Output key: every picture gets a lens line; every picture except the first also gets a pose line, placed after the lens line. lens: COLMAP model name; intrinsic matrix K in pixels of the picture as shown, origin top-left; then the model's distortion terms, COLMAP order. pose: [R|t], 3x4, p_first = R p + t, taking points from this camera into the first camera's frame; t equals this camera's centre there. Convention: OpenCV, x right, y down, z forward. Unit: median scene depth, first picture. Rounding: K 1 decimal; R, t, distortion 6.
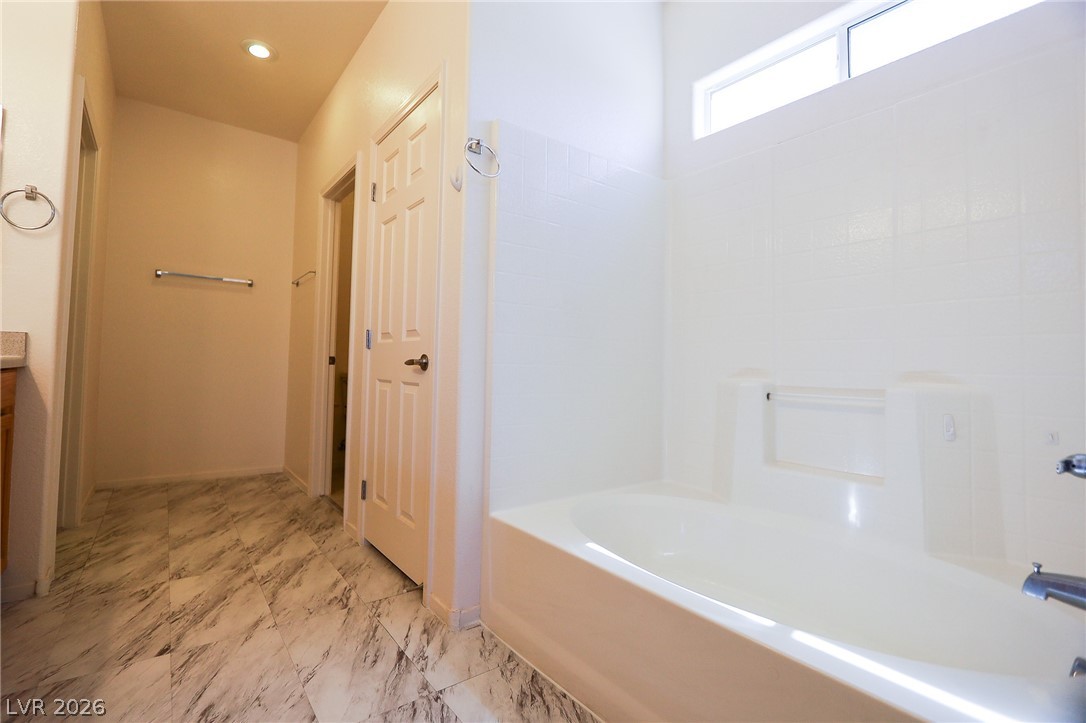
lens RADIAL K [[497.1, 0, 516.2], [0, 497.1, 346.7], [0, 0, 1]] dist [-0.007000, -0.000732]
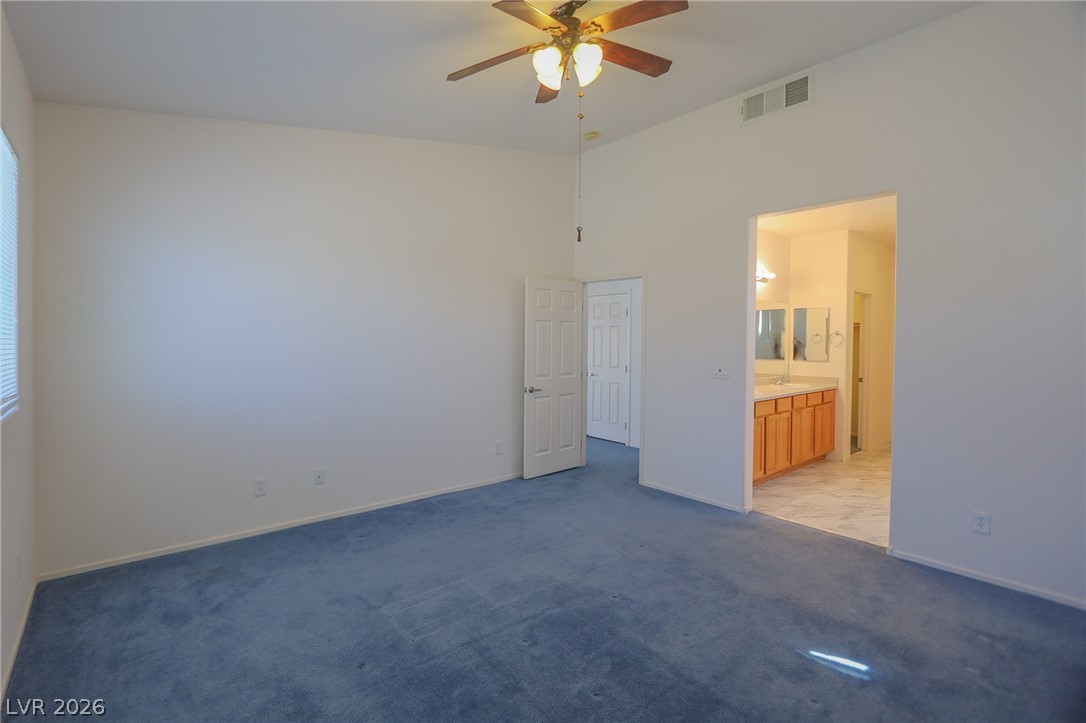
lens RADIAL K [[497.1, 0, 516.2], [0, 497.1, 346.7], [0, 0, 1]] dist [-0.007000, -0.000732]
pose [[0.066652, -0.012458, -0.997699, 1.869955], [0.032073, 0.999432, -0.010337, -0.239845], [0.997261, -0.031310, 0.067013, -1.154647]]
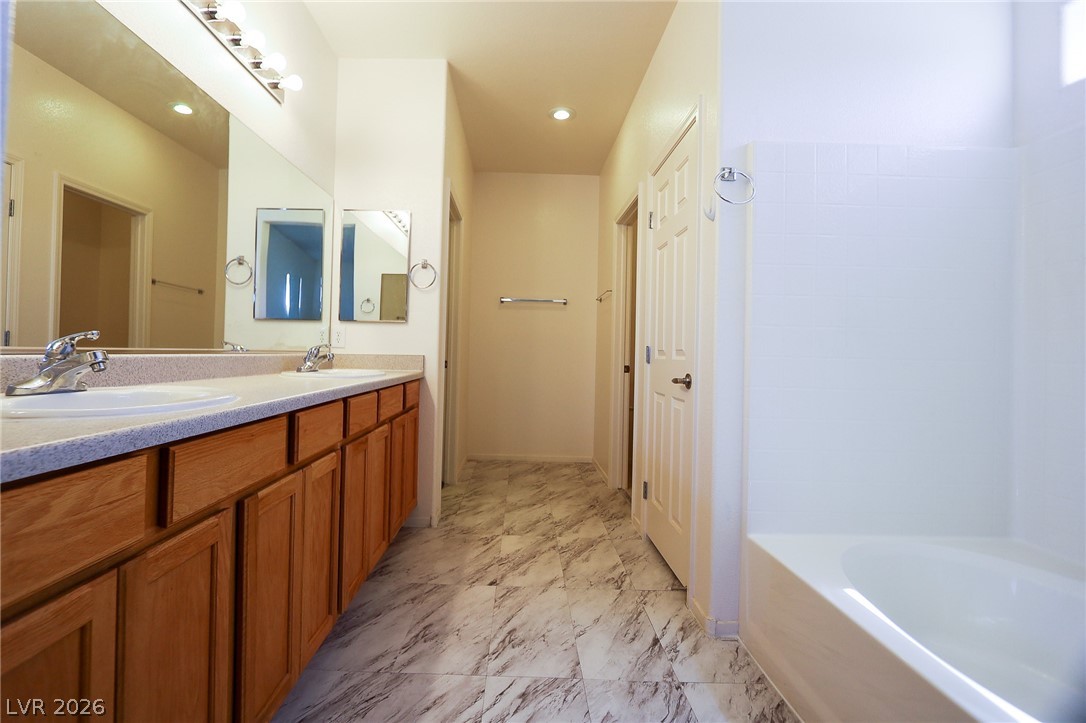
lens RADIAL K [[497.1, 0, 516.2], [0, 497.1, 346.7], [0, 0, 1]] dist [-0.007000, -0.000732]
pose [[0.808269, -0.011016, -0.588711, 0.143428], [0.016928, 0.999846, 0.004532, -0.052587], [0.588570, -0.013628, 0.808331, -0.080183]]
